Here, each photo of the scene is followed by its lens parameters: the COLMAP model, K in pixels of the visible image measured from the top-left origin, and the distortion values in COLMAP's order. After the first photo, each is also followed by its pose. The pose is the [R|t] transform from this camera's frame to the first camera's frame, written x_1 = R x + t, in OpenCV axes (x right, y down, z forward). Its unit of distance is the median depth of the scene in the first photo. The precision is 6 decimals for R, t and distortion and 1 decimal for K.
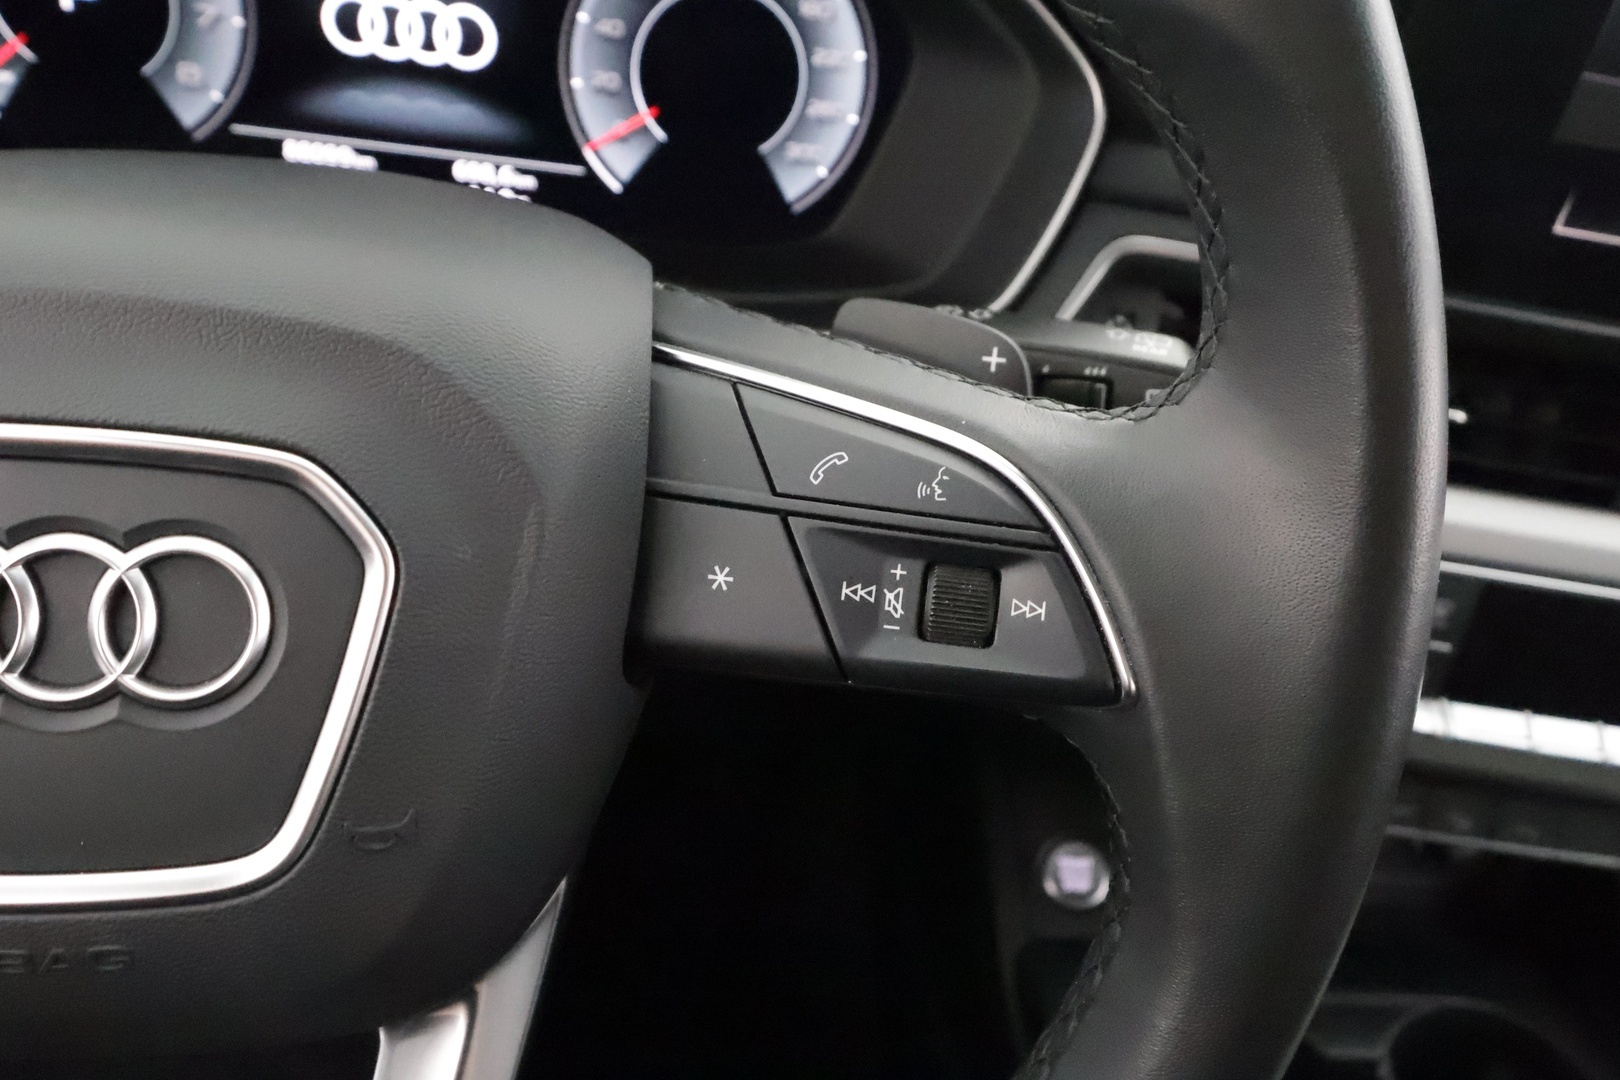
lens RADIAL K [[1278.9, 0, 813.9], [0, 1278.9, 567.5], [0, 0, 1]] dist [-0.001418, -0.000657]
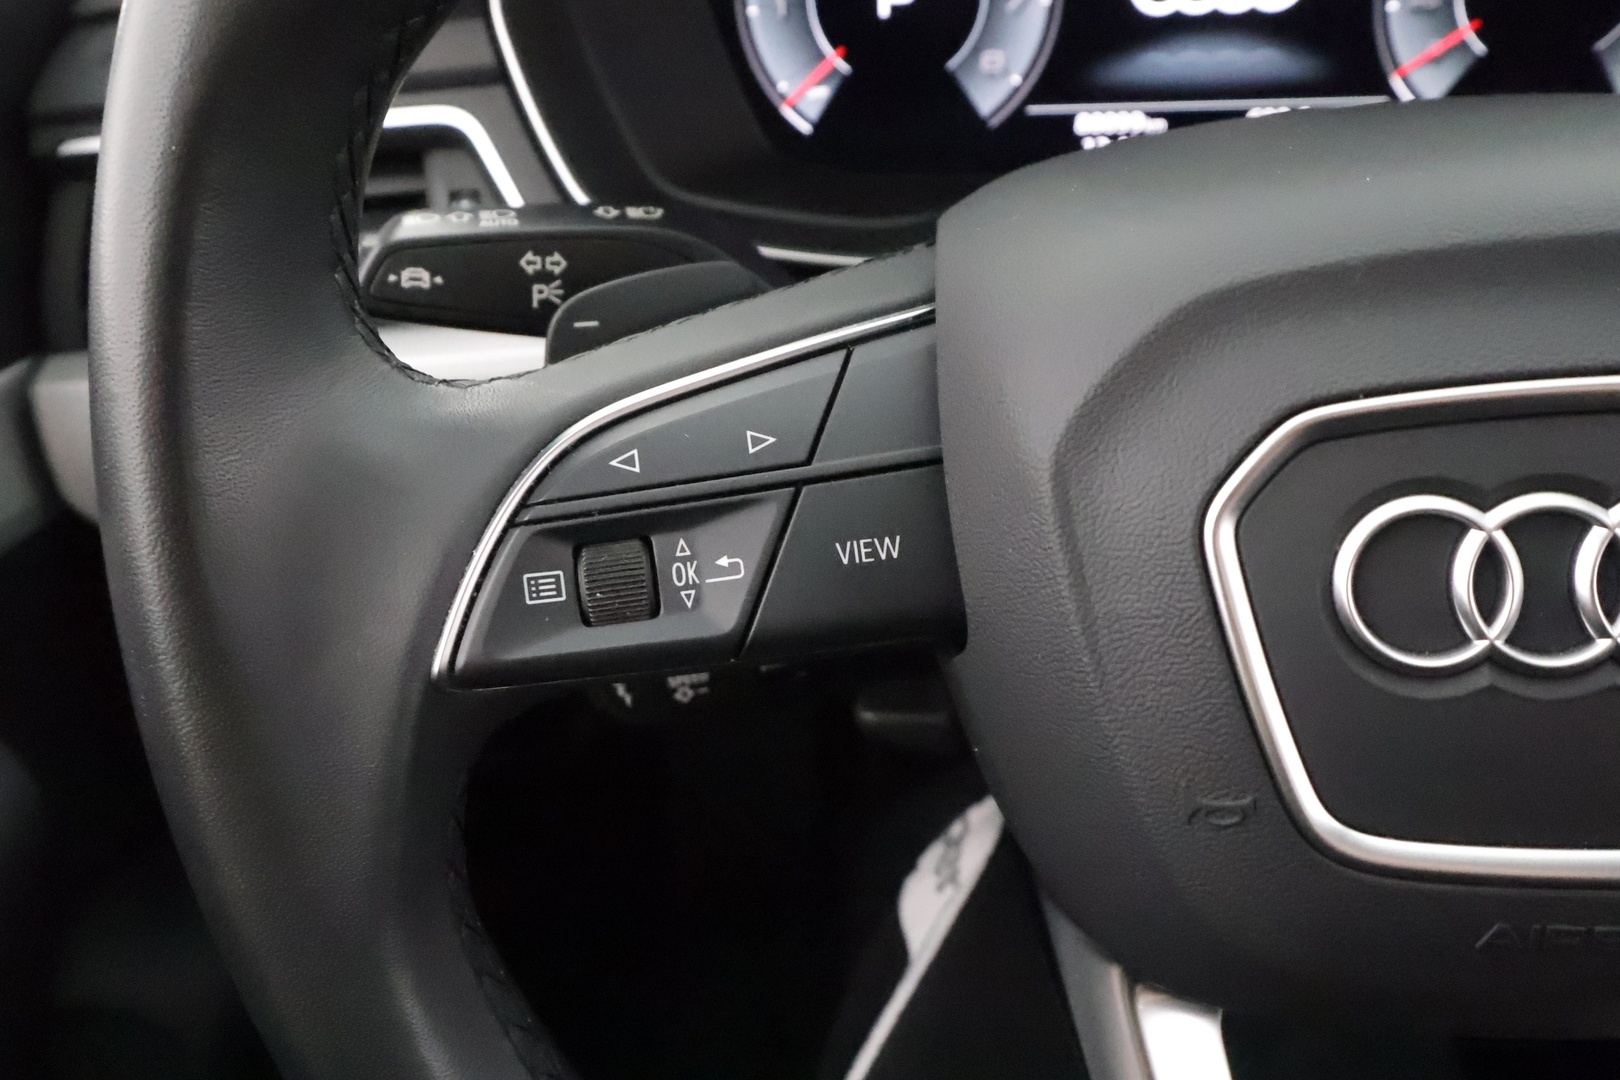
lens RADIAL K [[1278.9, 0, 810.1], [0, 1278.9, 569.8], [0, 0, 1]] dist [-0.001418, -0.000657]
pose [[0.967209, -0.061676, -0.246378, -0.403613], [0.071788, 0.996898, 0.032267, -0.027820], [0.243623, -0.048896, 0.968637, -0.036063]]
